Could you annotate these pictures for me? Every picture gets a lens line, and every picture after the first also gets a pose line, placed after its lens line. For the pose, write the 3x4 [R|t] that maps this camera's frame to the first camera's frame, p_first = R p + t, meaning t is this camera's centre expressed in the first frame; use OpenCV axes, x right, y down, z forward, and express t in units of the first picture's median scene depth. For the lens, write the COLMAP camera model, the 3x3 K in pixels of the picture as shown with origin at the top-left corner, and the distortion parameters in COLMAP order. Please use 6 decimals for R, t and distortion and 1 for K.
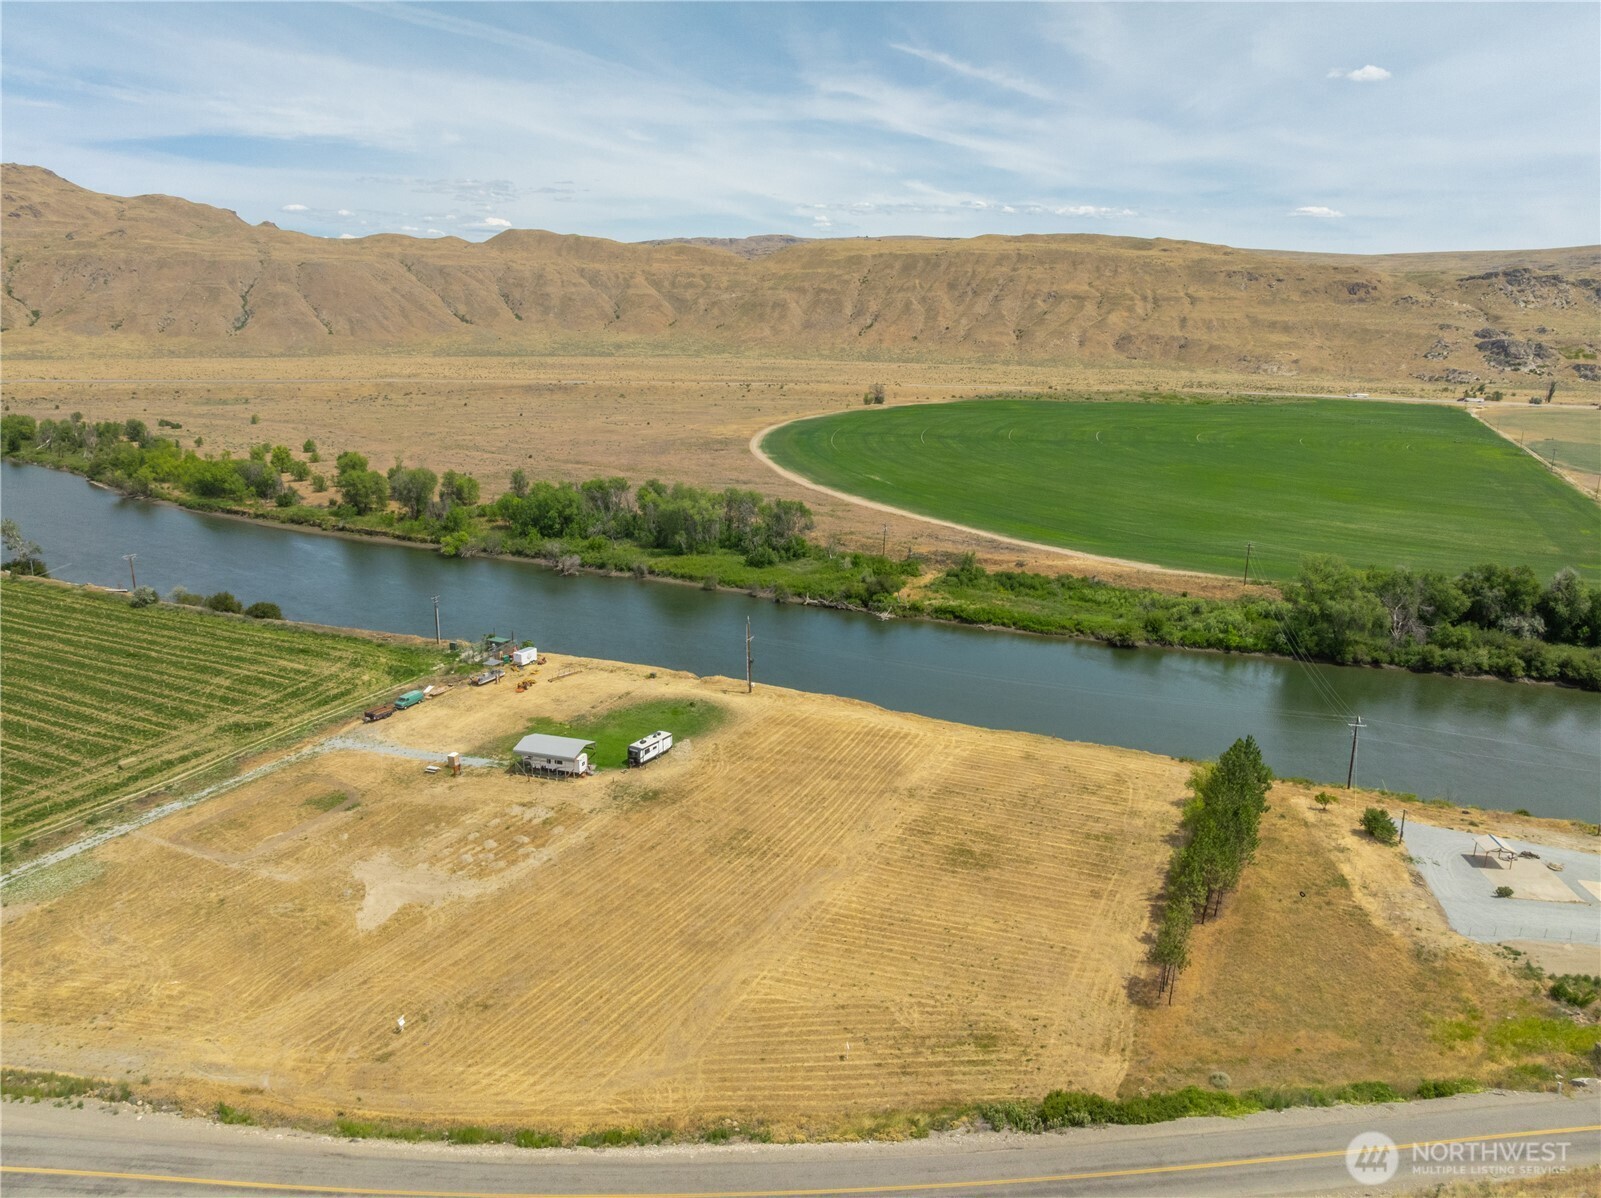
lens RADIAL K [[1128.3, 0, 800.2], [0, 1128.3, 594.9], [0, 0, 1]] dist [-0.041202, 0.006949]
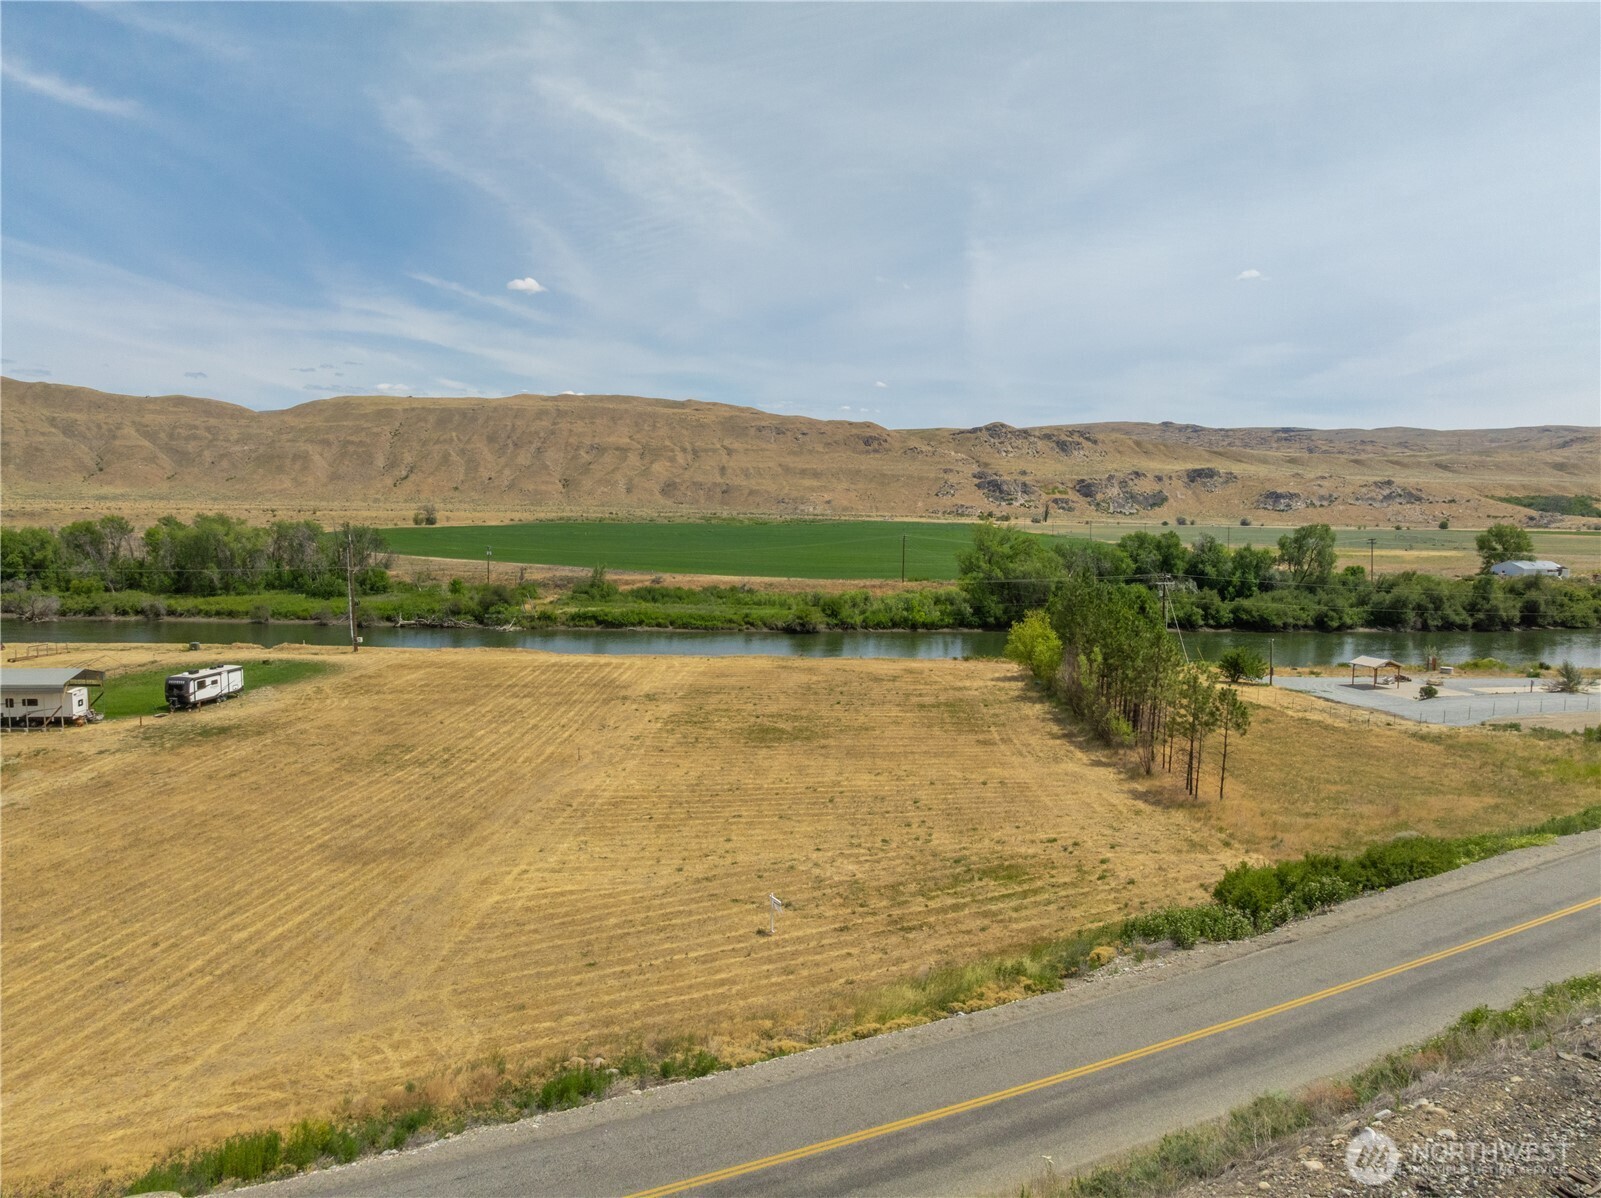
lens RADIAL K [[1128.3, 0, 800.5], [0, 1128.3, 600.0], [0, 0, 1]] dist [-0.041202, 0.006949]
pose [[0.918720, -0.037475, 0.393126, -0.041473], [0.097680, 0.986118, -0.134272, 0.113721], [-0.382637, 0.161759, 0.909628, 0.183744]]
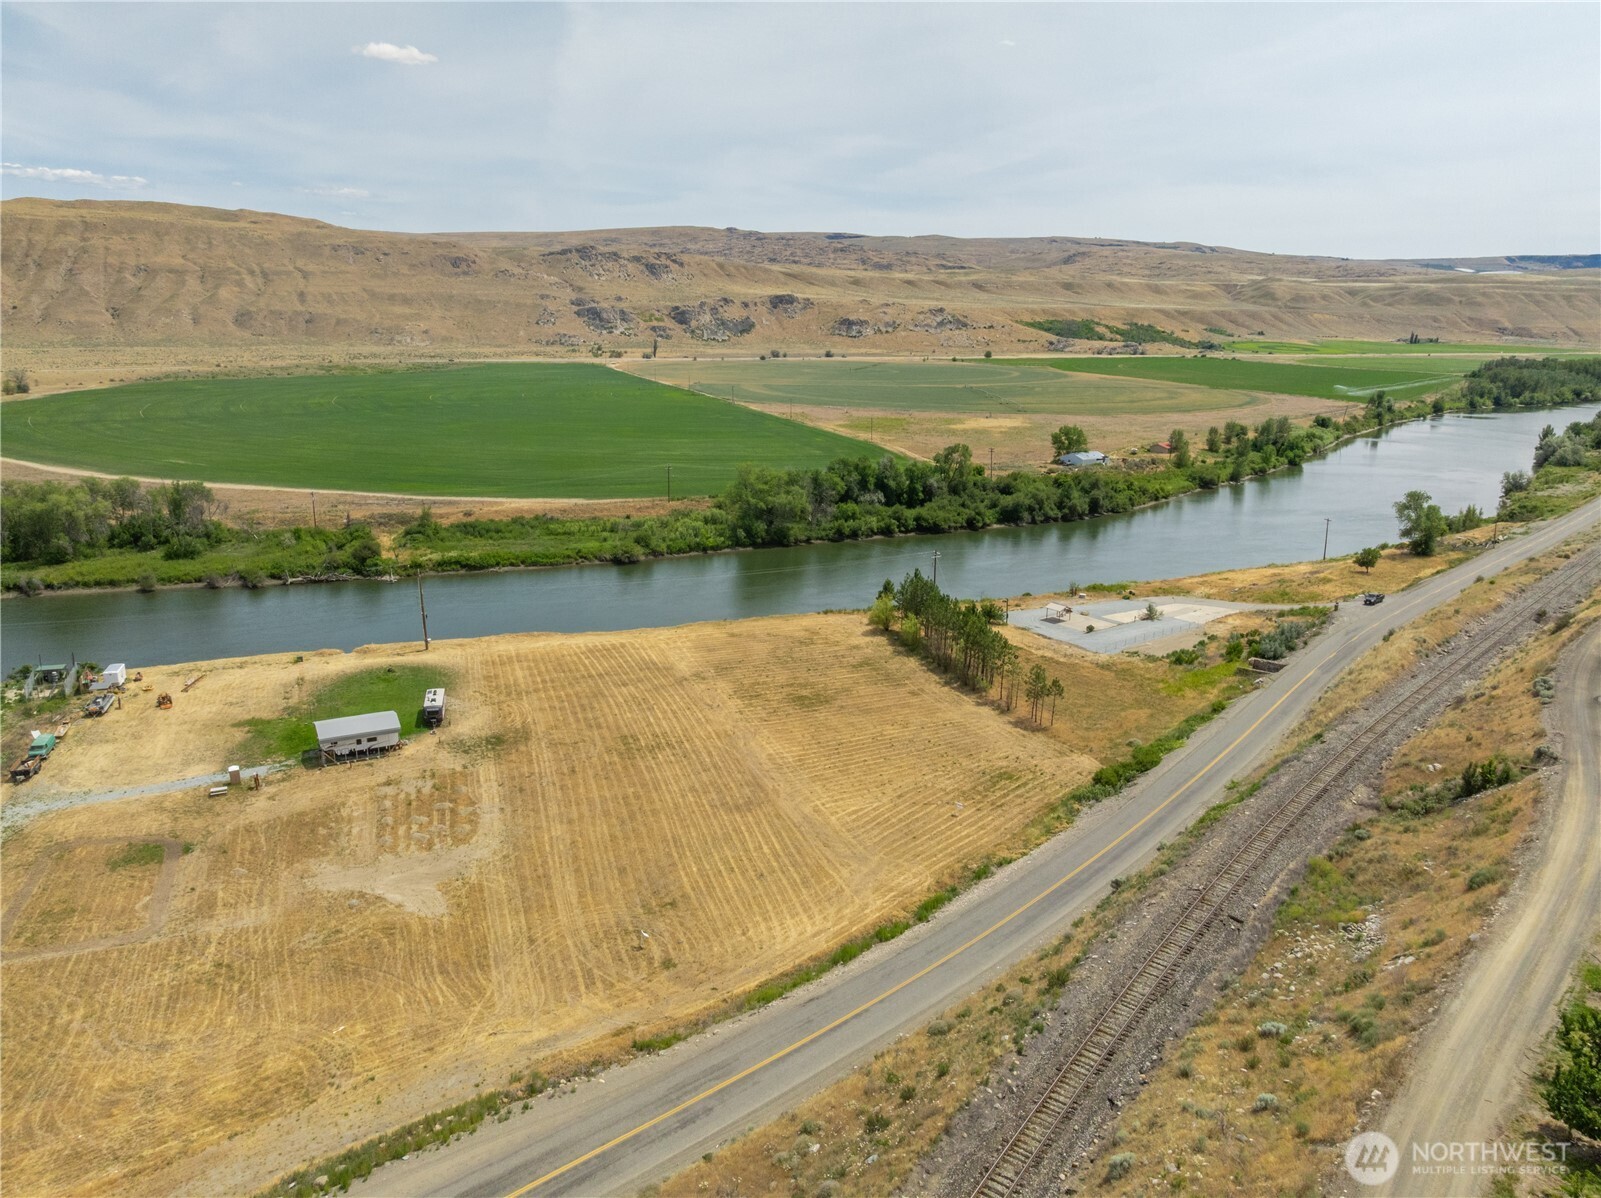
lens RADIAL K [[1128.3, 0, 800.8], [0, 1128.3, 603.9], [0, 0, 1]] dist [-0.041202, 0.006949]
pose [[0.706850, -0.185132, 0.682707, -0.304957], [0.167769, 0.981482, 0.092449, 0.009355], [-0.687180, 0.049190, 0.724820, 0.059808]]
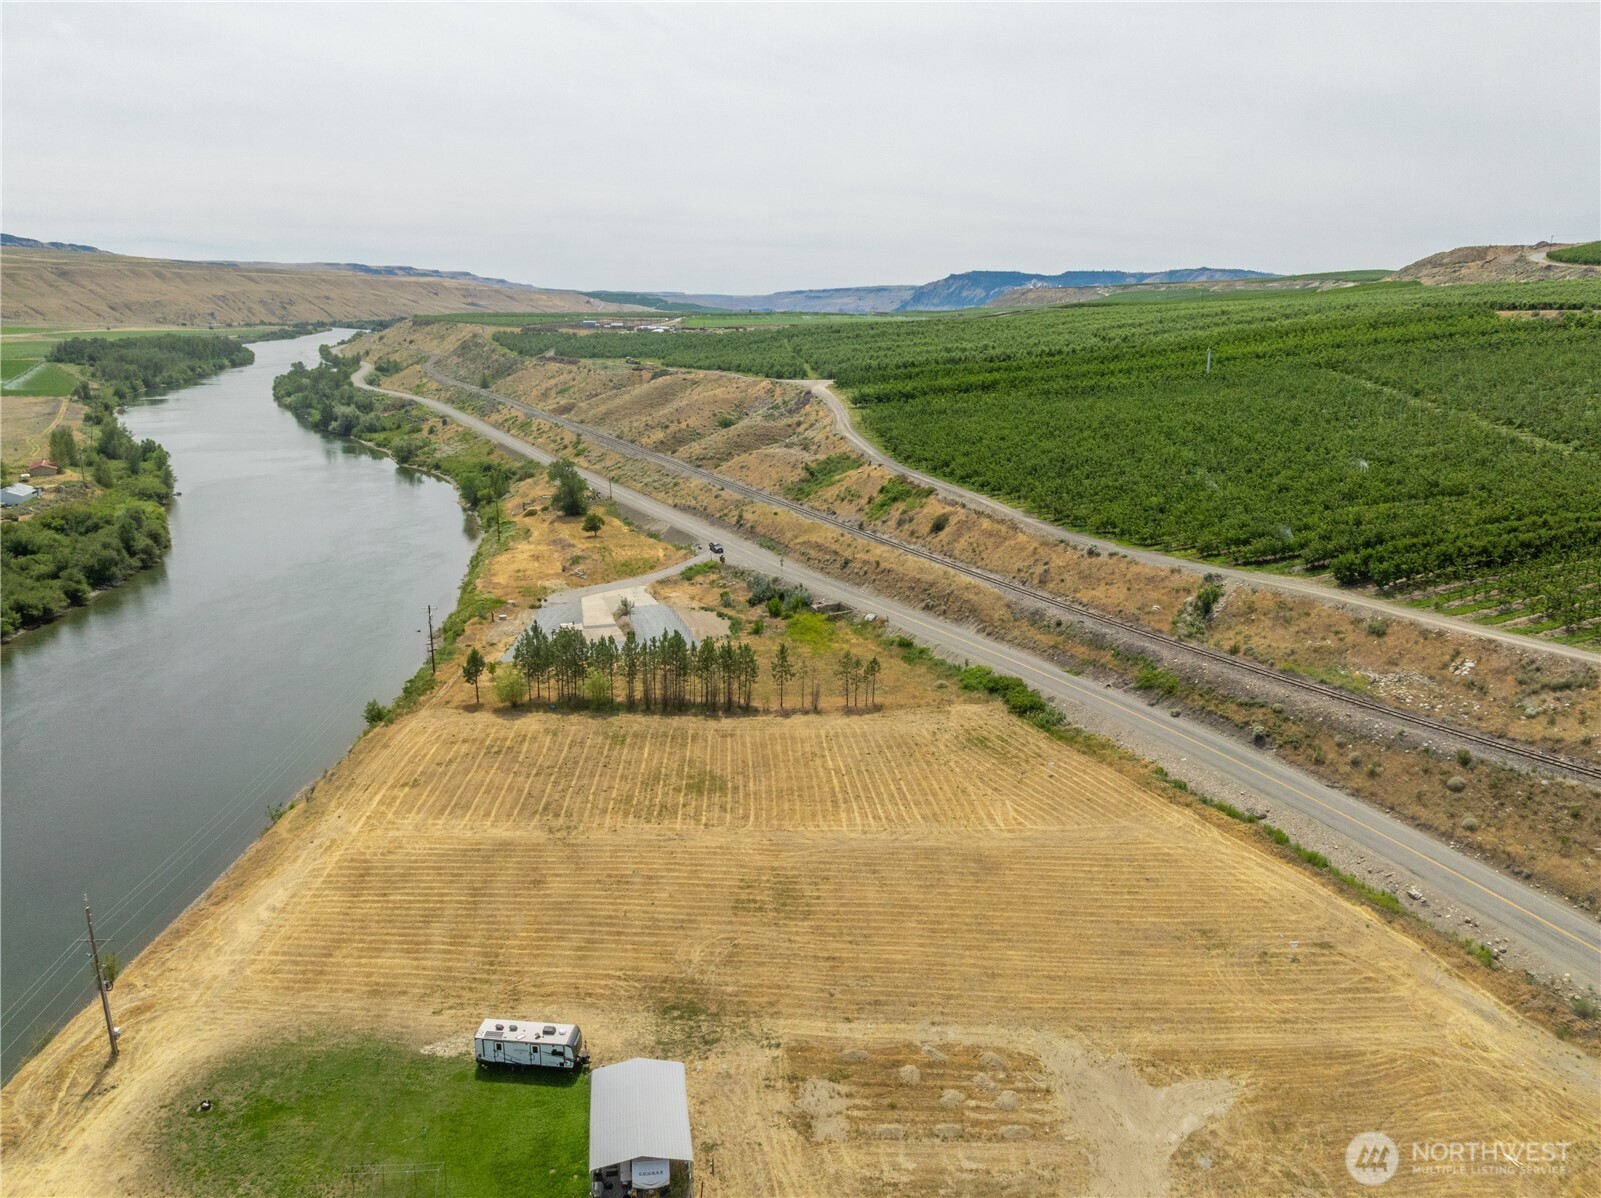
lens RADIAL K [[1128.3, 0, 804.7], [0, 1128.3, 579.5], [0, 0, 1]] dist [-0.041202, 0.006949]
pose [[-0.445112, -0.229868, 0.865469, -0.328456], [0.194585, 0.918568, 0.344047, -0.119048], [-0.874078, 0.321547, -0.364137, 0.567014]]
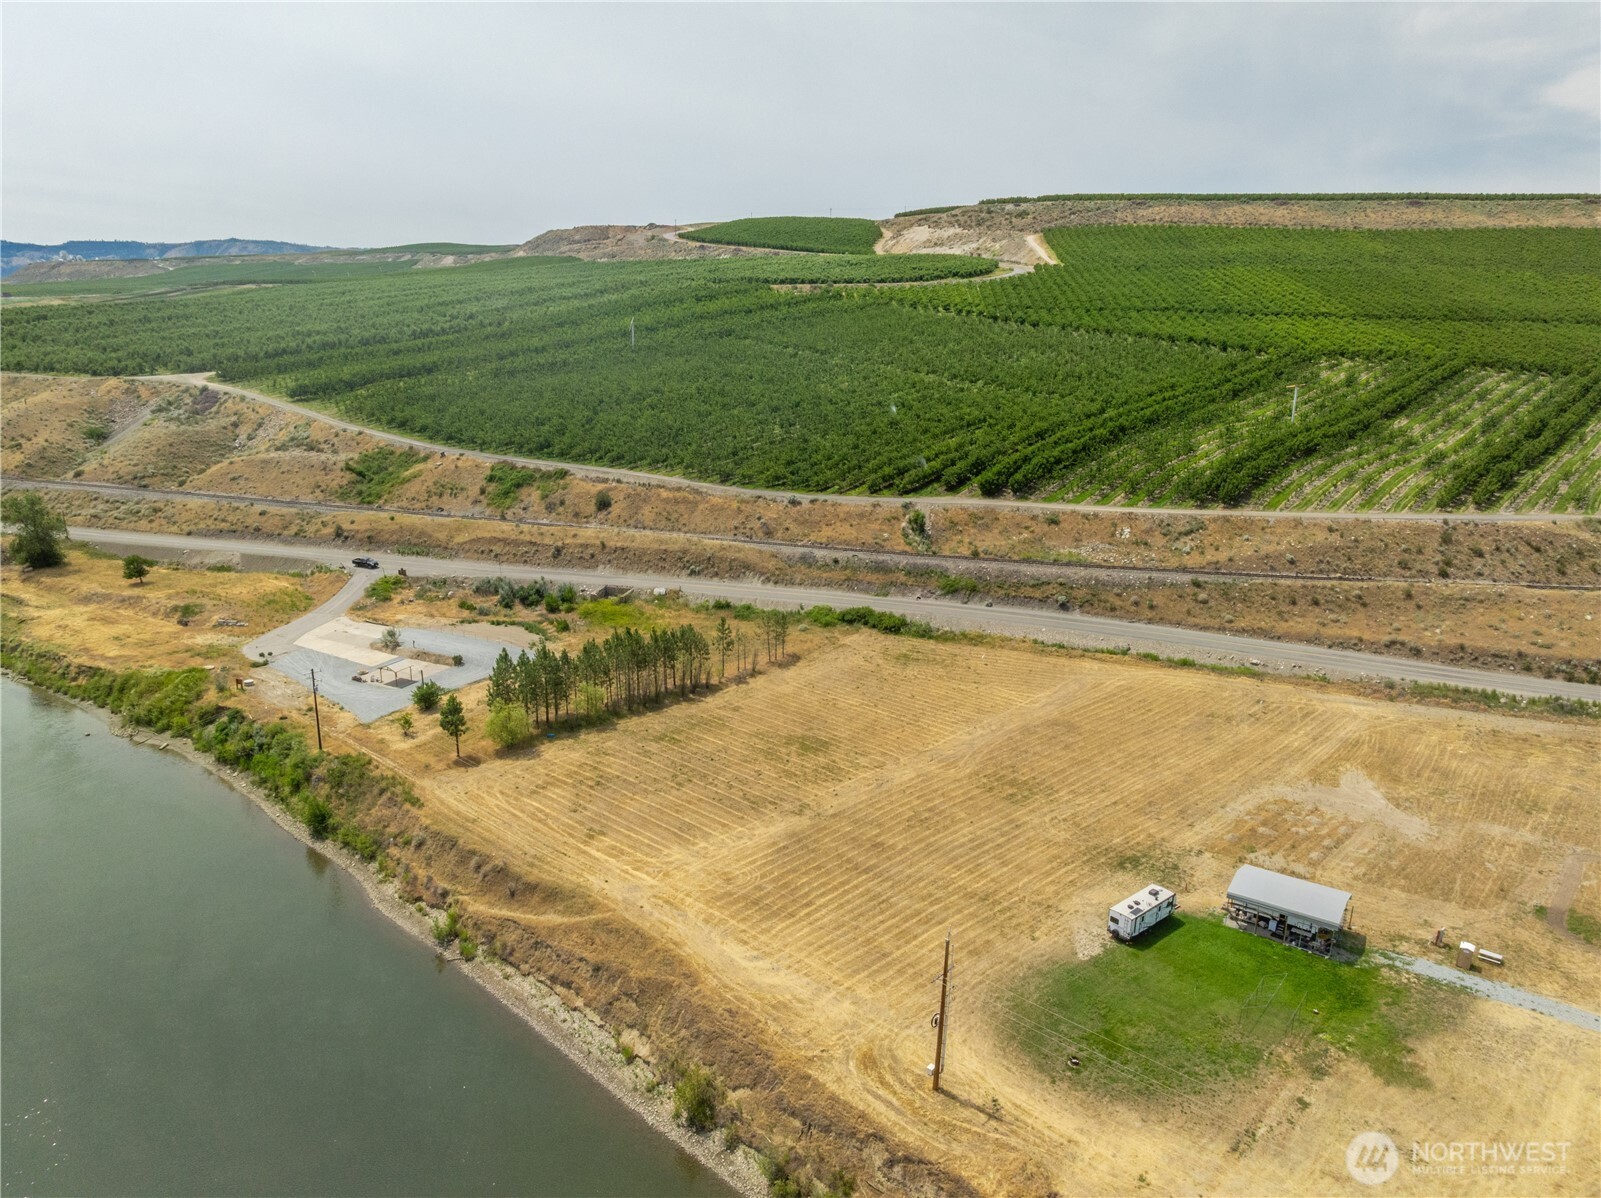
lens RADIAL K [[1128.3, 0, 802.1], [0, 1128.3, 593.3], [0, 0, 1]] dist [-0.041202, 0.006949]
pose [[-0.950105, -0.105658, 0.293489, -0.066308], [0.048707, 0.879091, 0.474159, -0.184136], [-0.308103, 0.464796, -0.830083, 0.841957]]
